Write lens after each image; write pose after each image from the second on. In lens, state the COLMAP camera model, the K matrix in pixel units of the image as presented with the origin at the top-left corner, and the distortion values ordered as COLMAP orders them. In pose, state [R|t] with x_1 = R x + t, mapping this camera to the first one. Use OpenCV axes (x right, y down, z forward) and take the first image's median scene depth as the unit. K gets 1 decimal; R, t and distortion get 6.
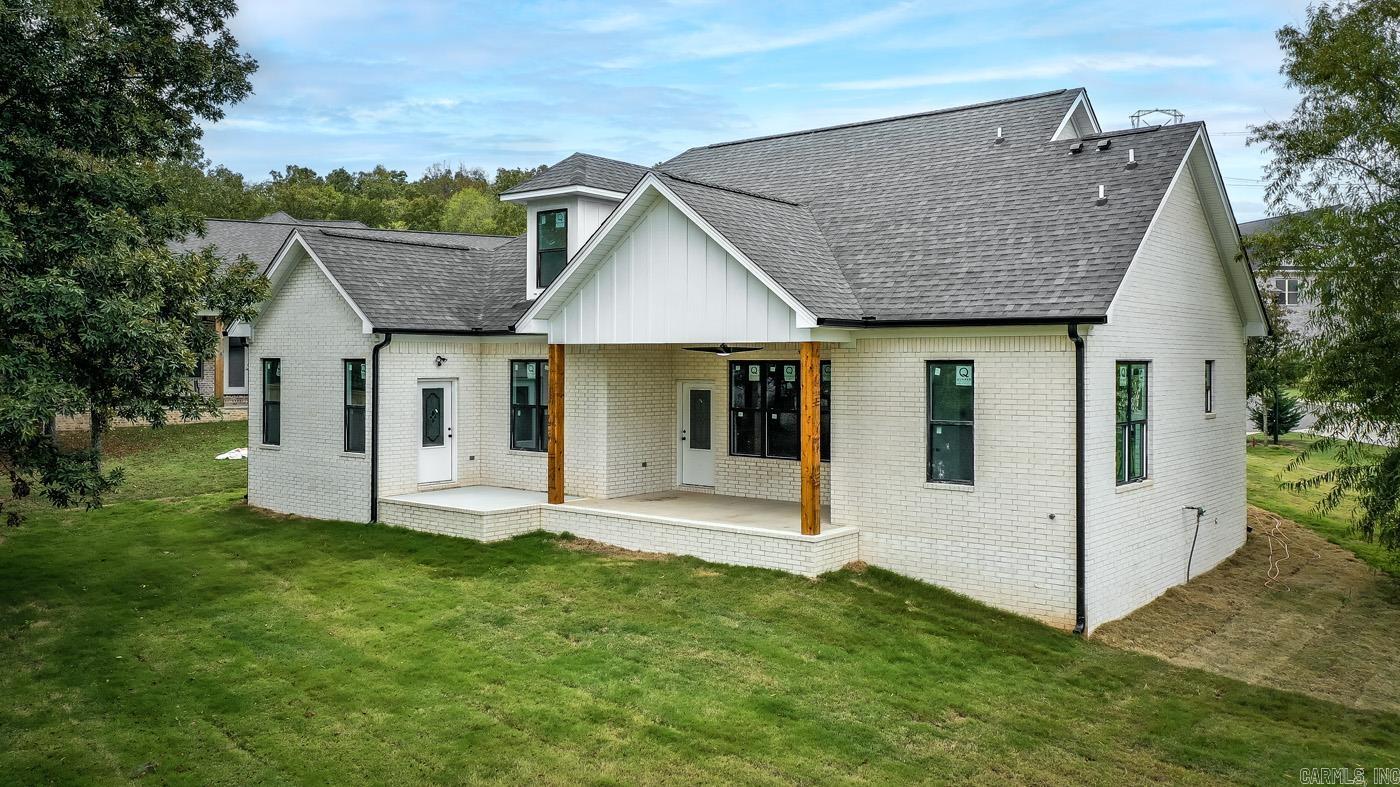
lens RADIAL K [[1159.0, 0, 700.0], [0, 1159.0, 393.5], [0, 0, 1]] dist [0.015039, 0.000911]
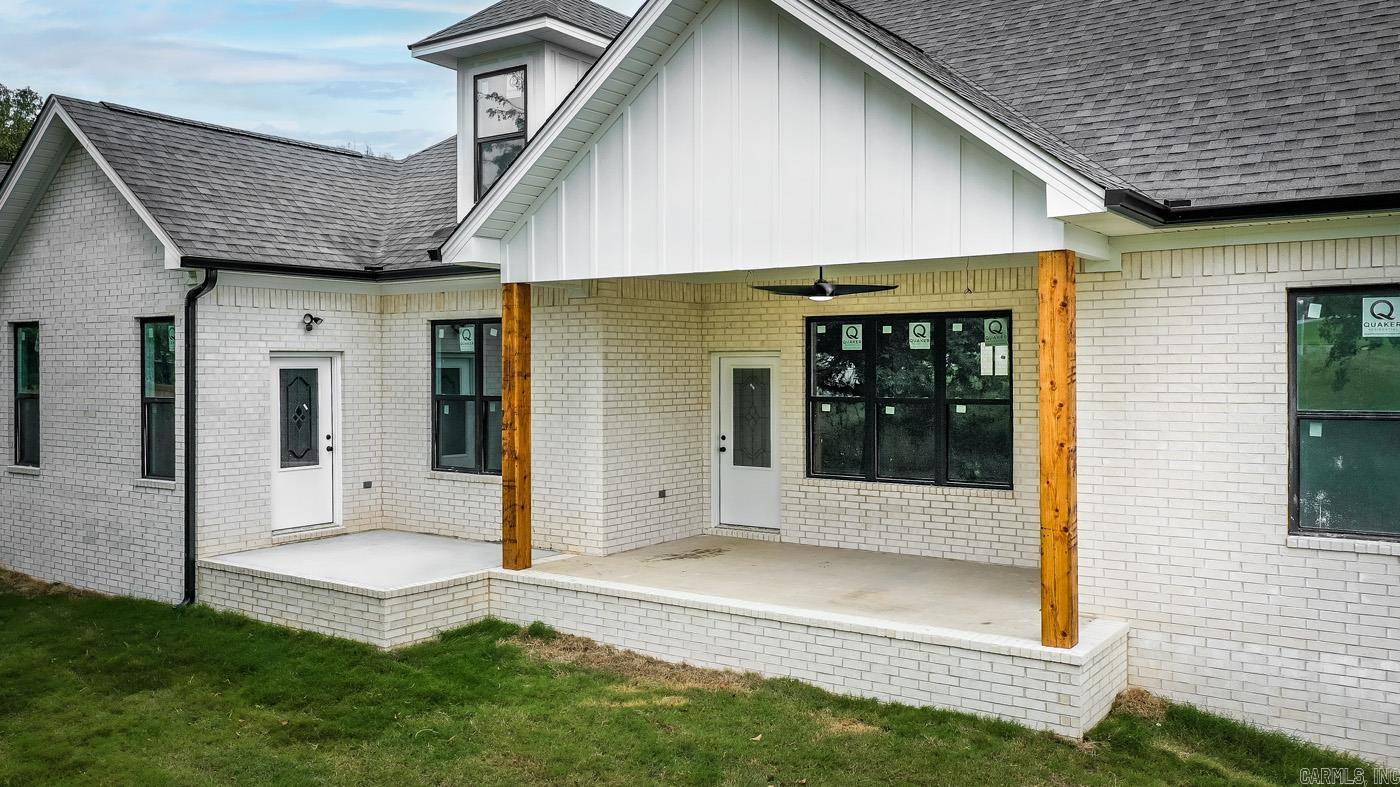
lens RADIAL K [[1159.0, 0, 700.0], [0, 1159.0, 393.5], [0, 0, 1]] dist [0.015039, 0.000911]
pose [[0.997347, -0.007361, 0.072426, -0.073751], [0.007704, 0.999960, -0.004465, 0.013188], [-0.072390, 0.005012, 0.997364, 0.421223]]
